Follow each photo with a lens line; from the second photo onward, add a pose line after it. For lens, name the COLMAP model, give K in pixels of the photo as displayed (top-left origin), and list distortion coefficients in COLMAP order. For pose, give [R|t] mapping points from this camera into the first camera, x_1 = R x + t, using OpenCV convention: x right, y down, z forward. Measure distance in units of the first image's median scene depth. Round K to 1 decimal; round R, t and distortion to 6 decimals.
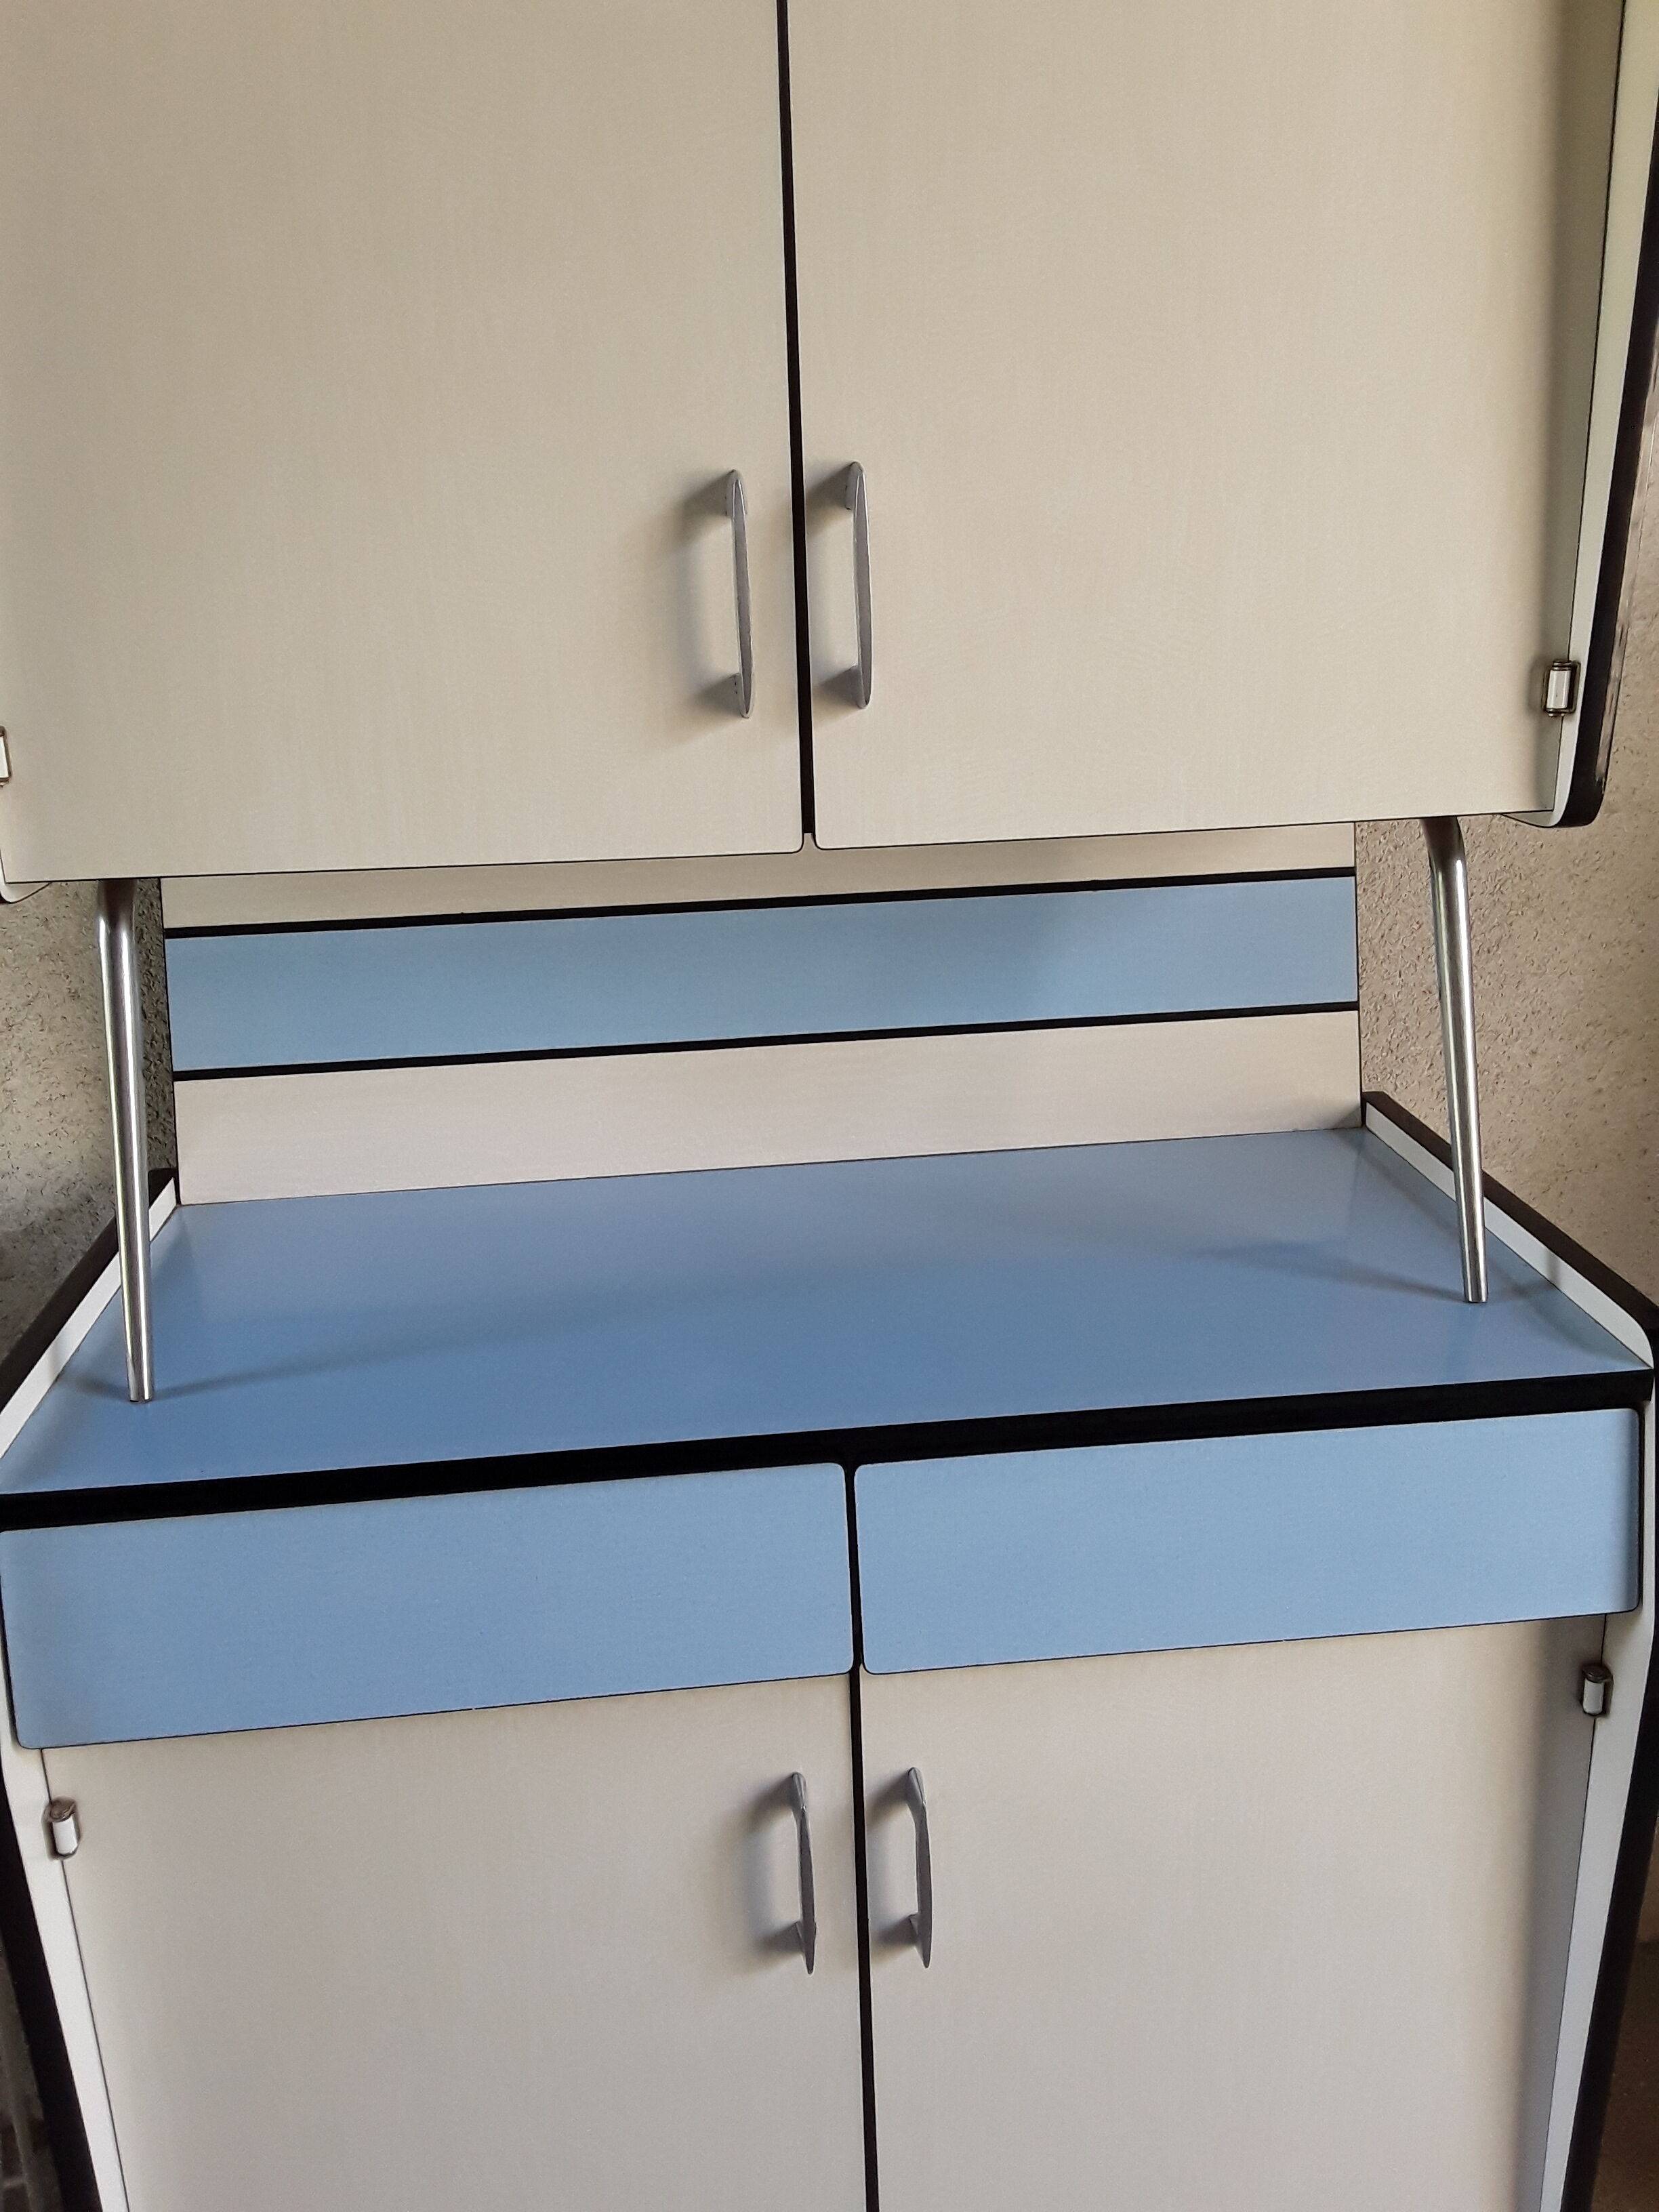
lens RADIAL K [[1763.4, 0, 859.1], [0, 1763.4, 1089.0], [0, 0, 1]] dist [0.117279, -0.183848]
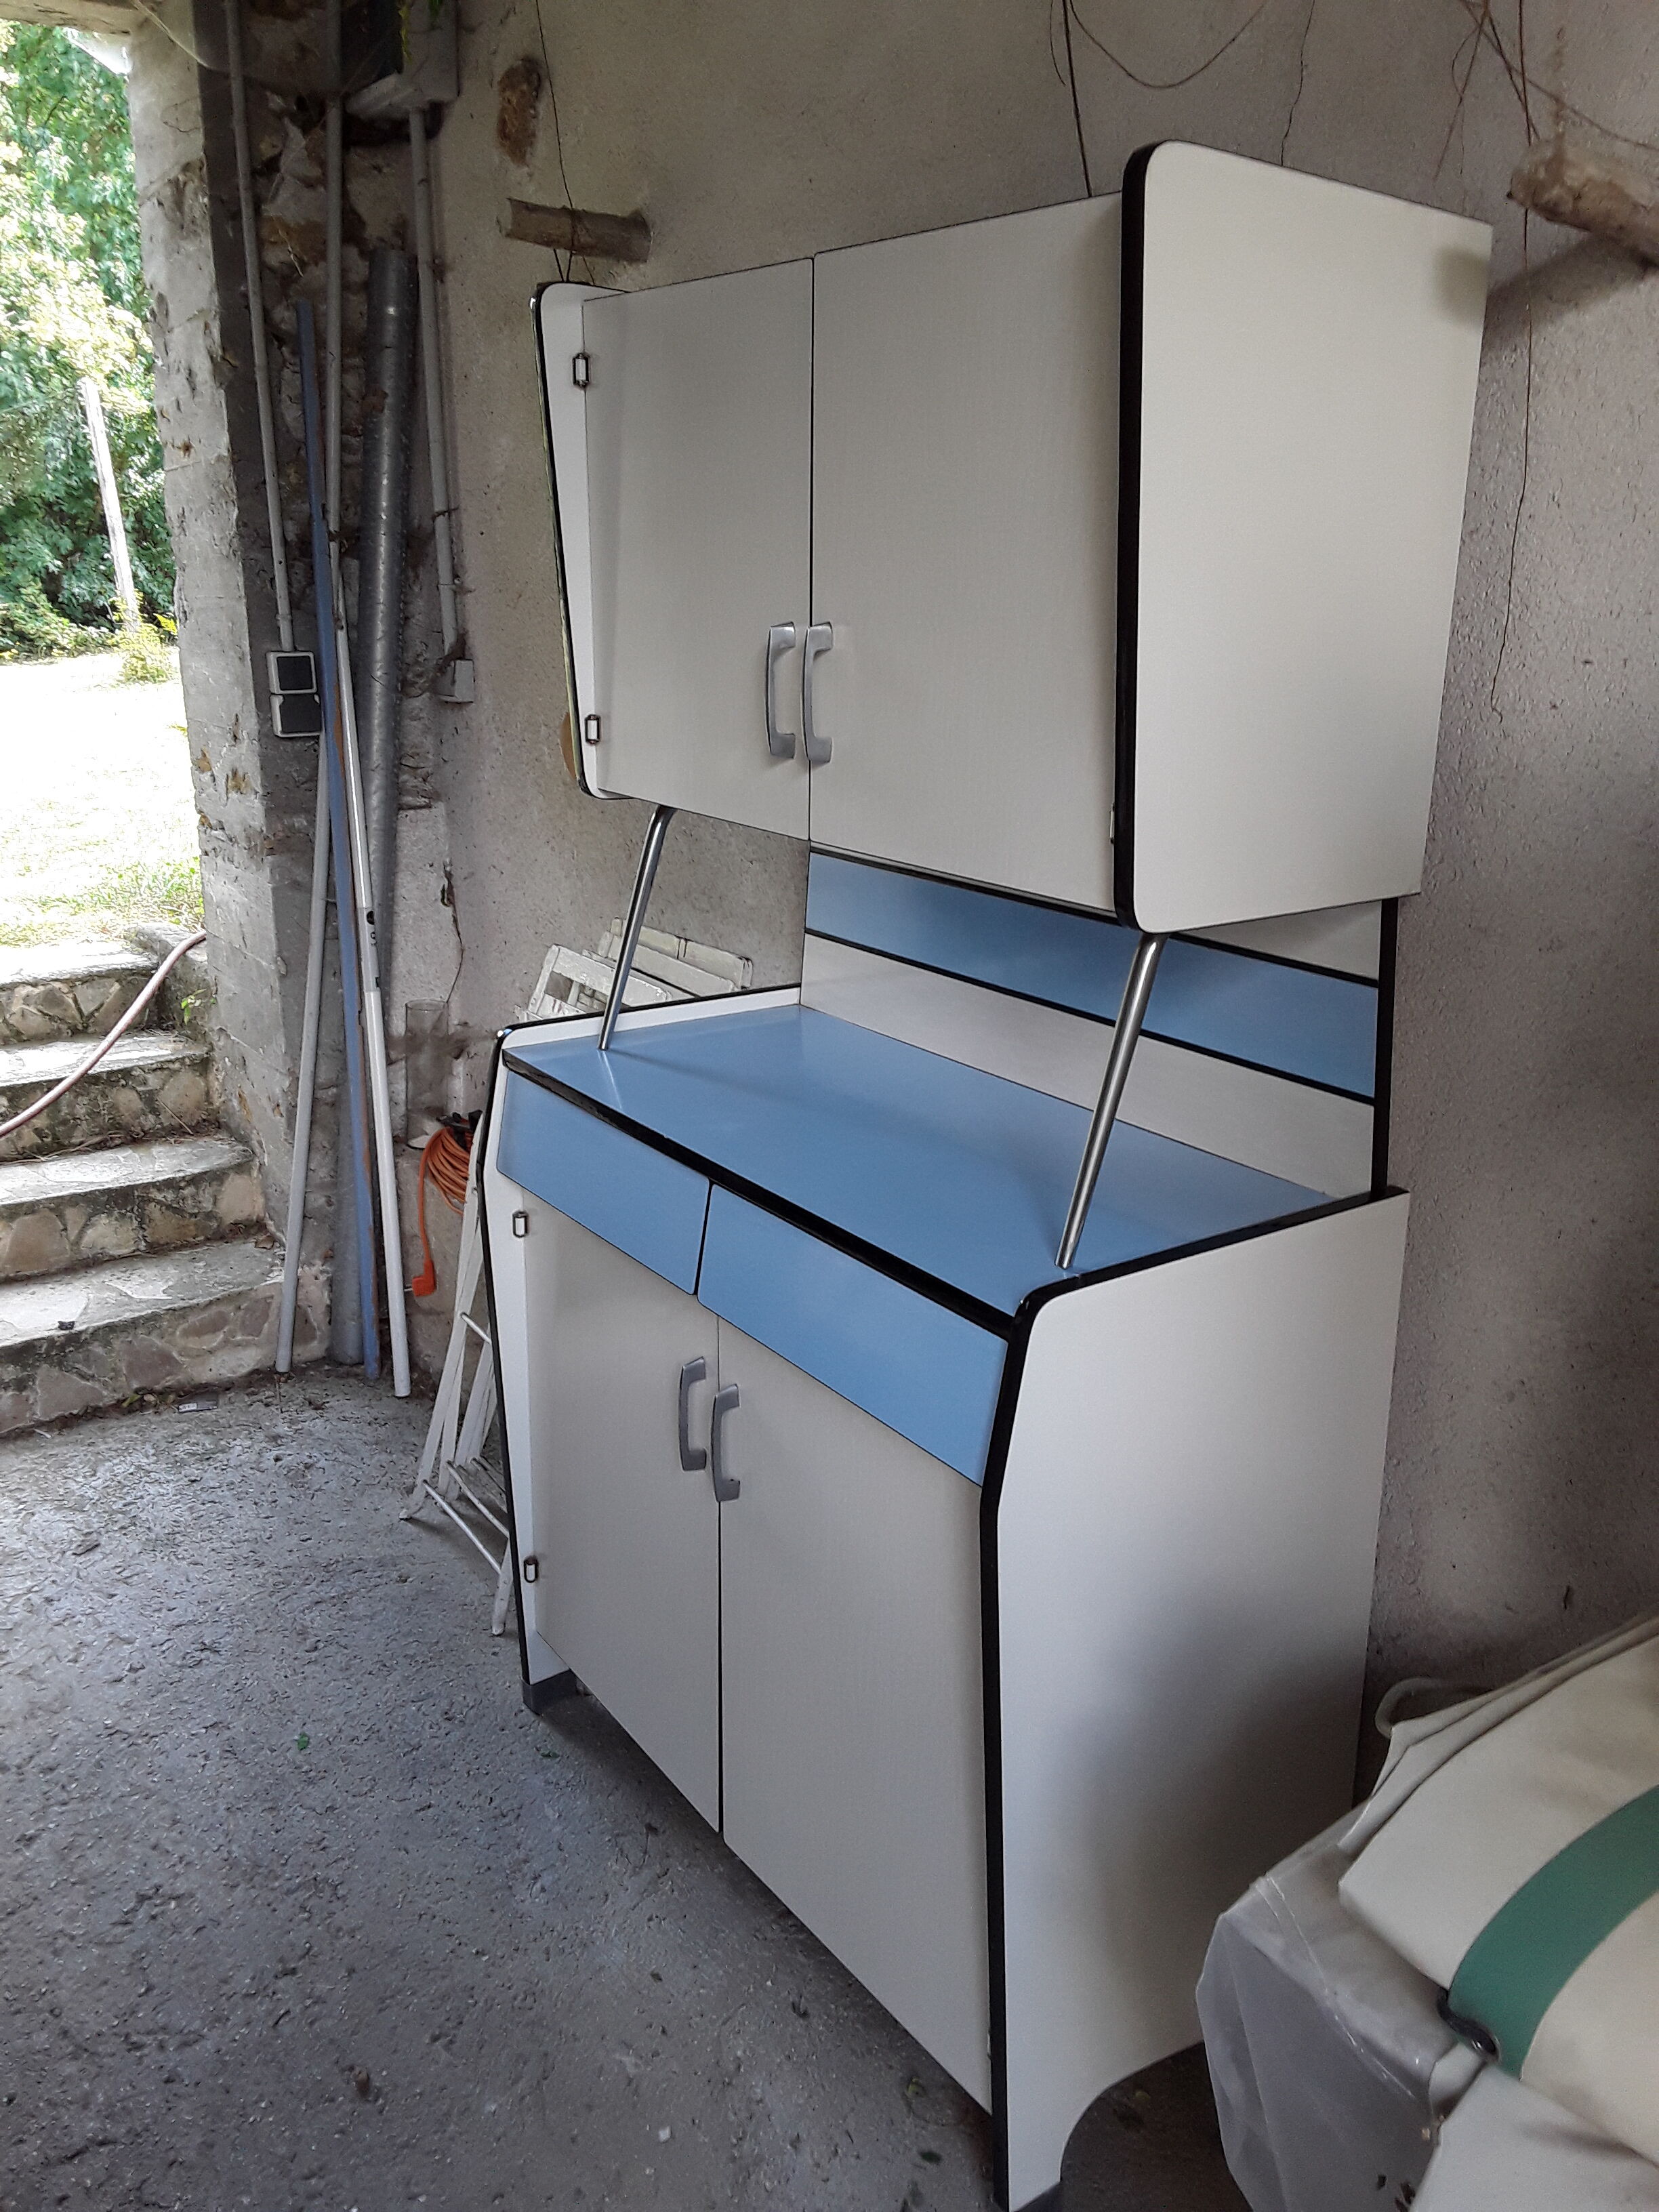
lens RADIAL K [[1780.9, 0, 840.8], [0, 1780.9, 1072.3], [0, 0, 1]] dist [0.131197, -0.197662]
pose [[0.492648, 0.278987, -0.824296, 1.339346], [-0.293561, 0.944974, 0.144382, -0.166053], [0.819219, 0.170851, 0.547439, 0.106369]]
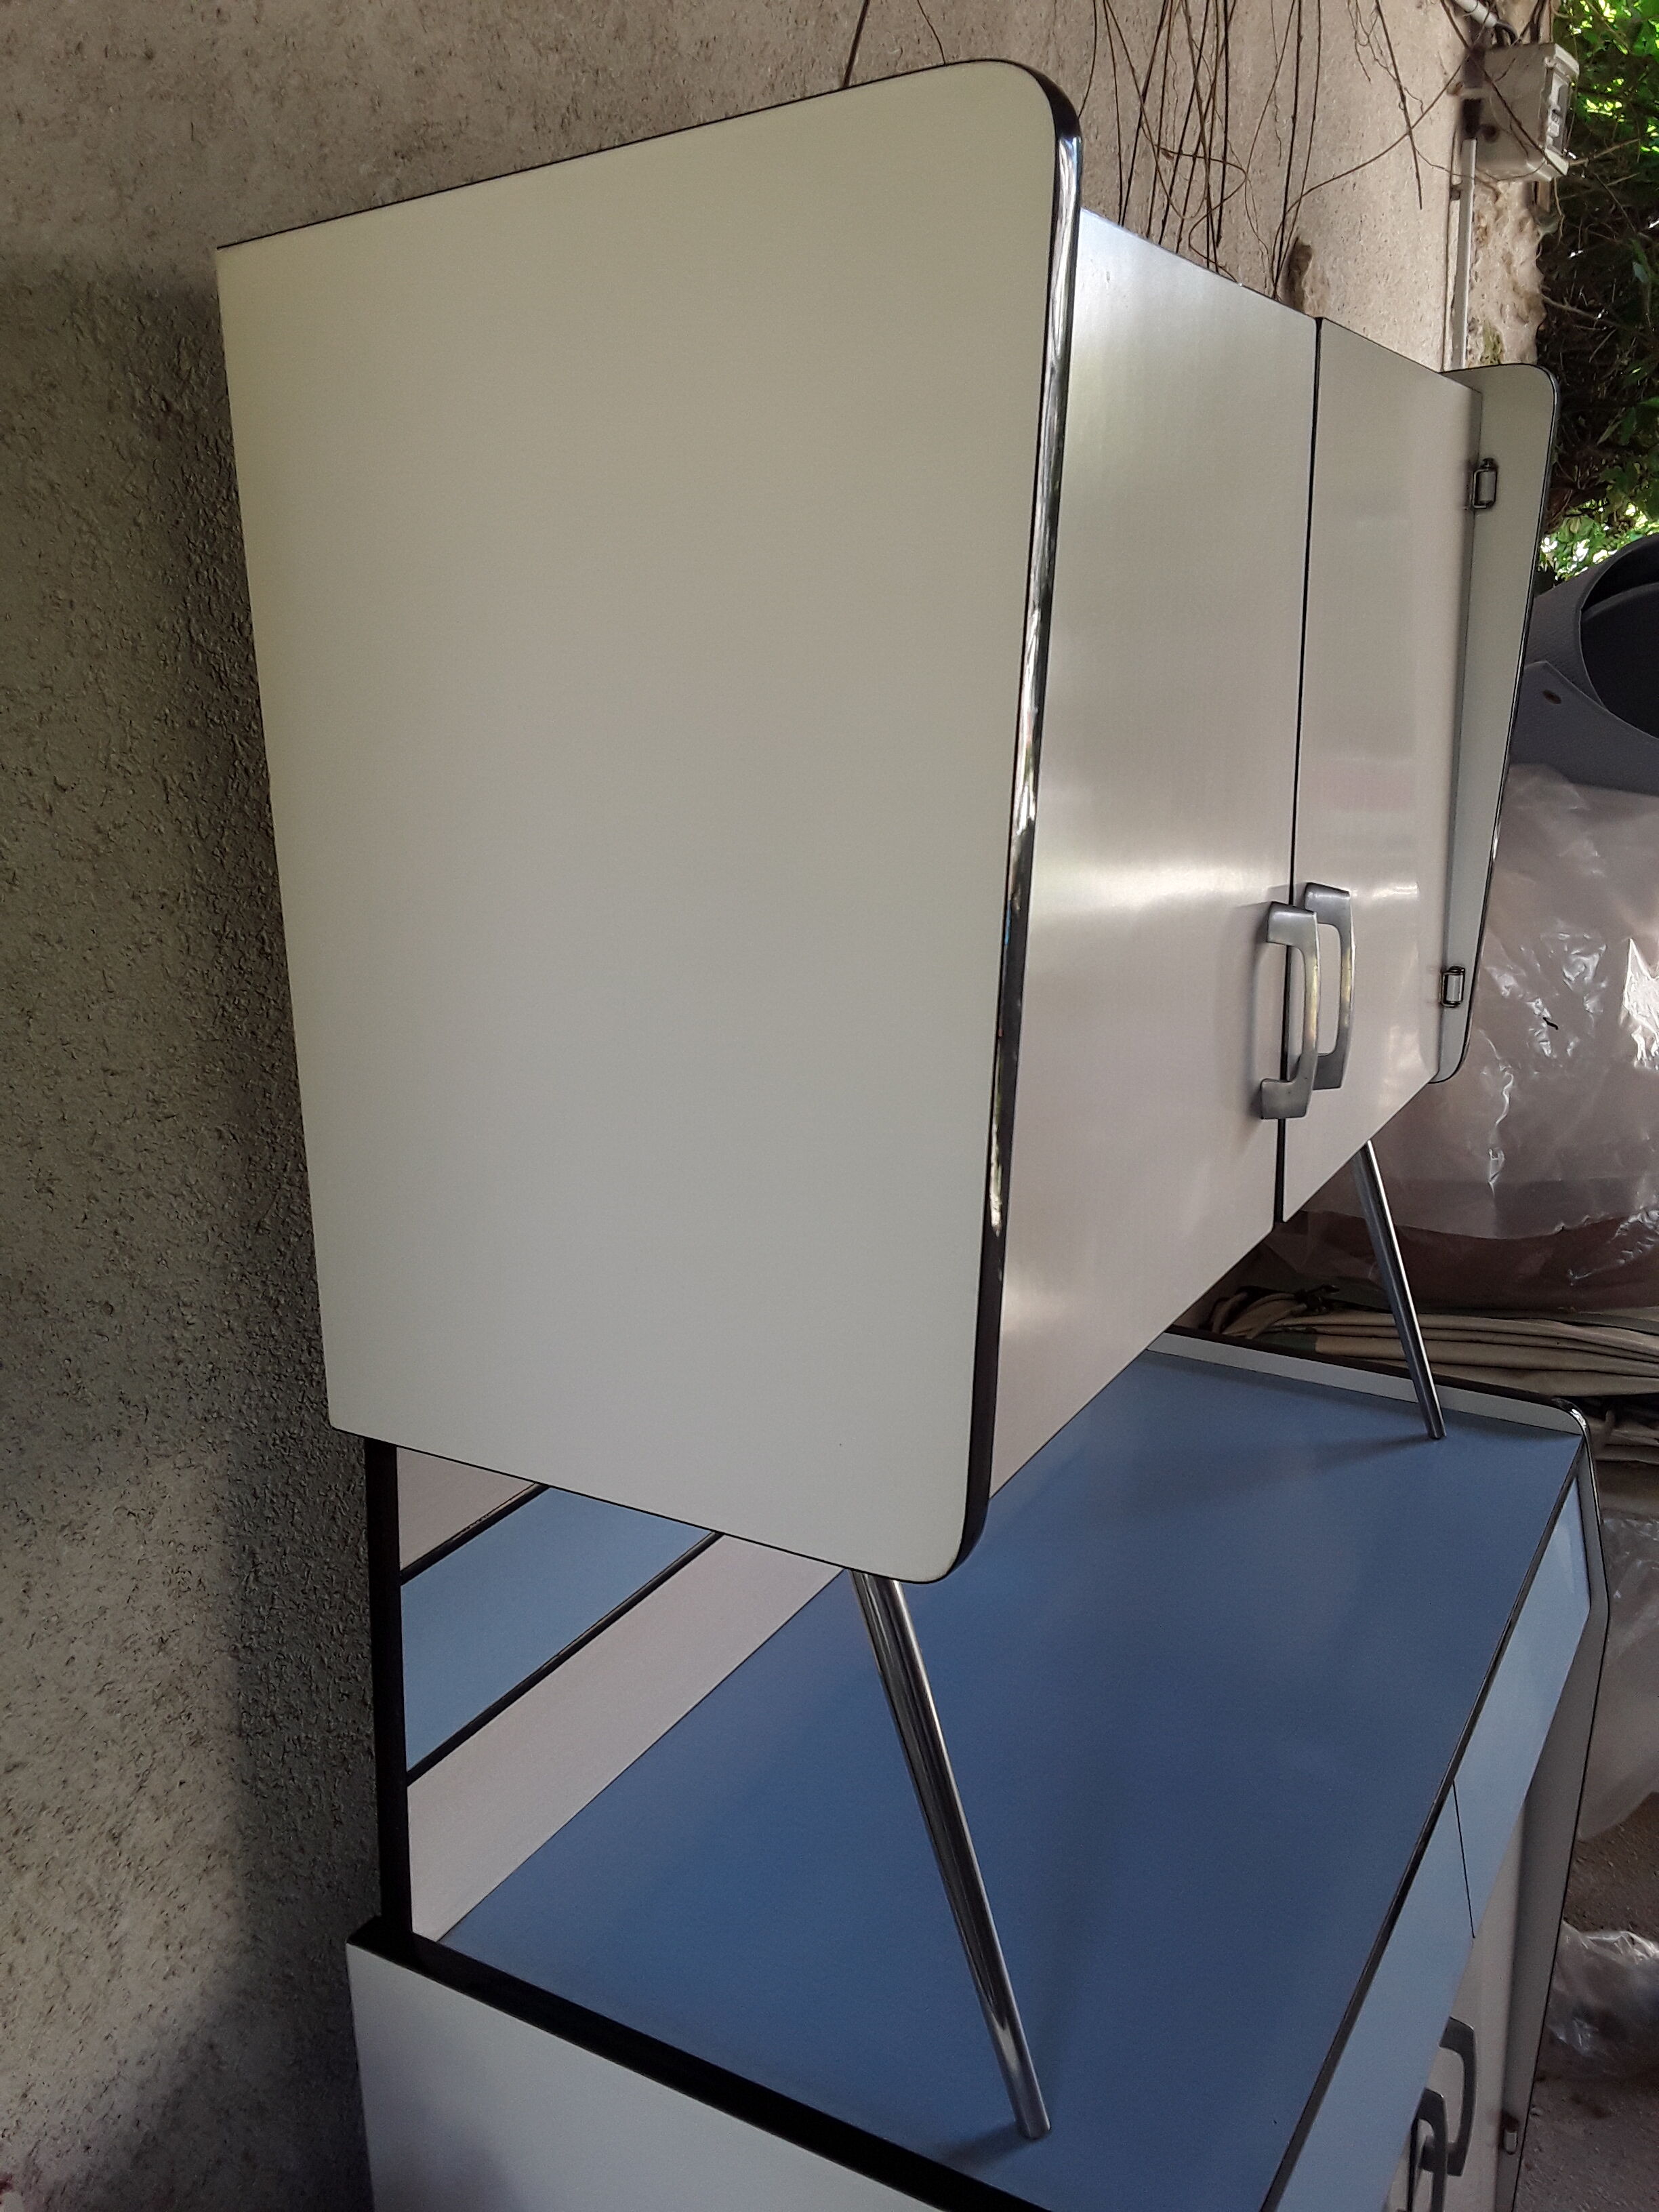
lens RADIAL K [[1789.4, 0, 839.4], [0, 1789.4, 1080.5], [0, 0, 1]] dist [0.086009, -0.134614]
pose [[0.593286, -0.180634, 0.784464, -0.934034], [0.253404, 0.966864, 0.030986, -0.293784], [-0.764067, 0.180402, 0.619400, 0.469672]]
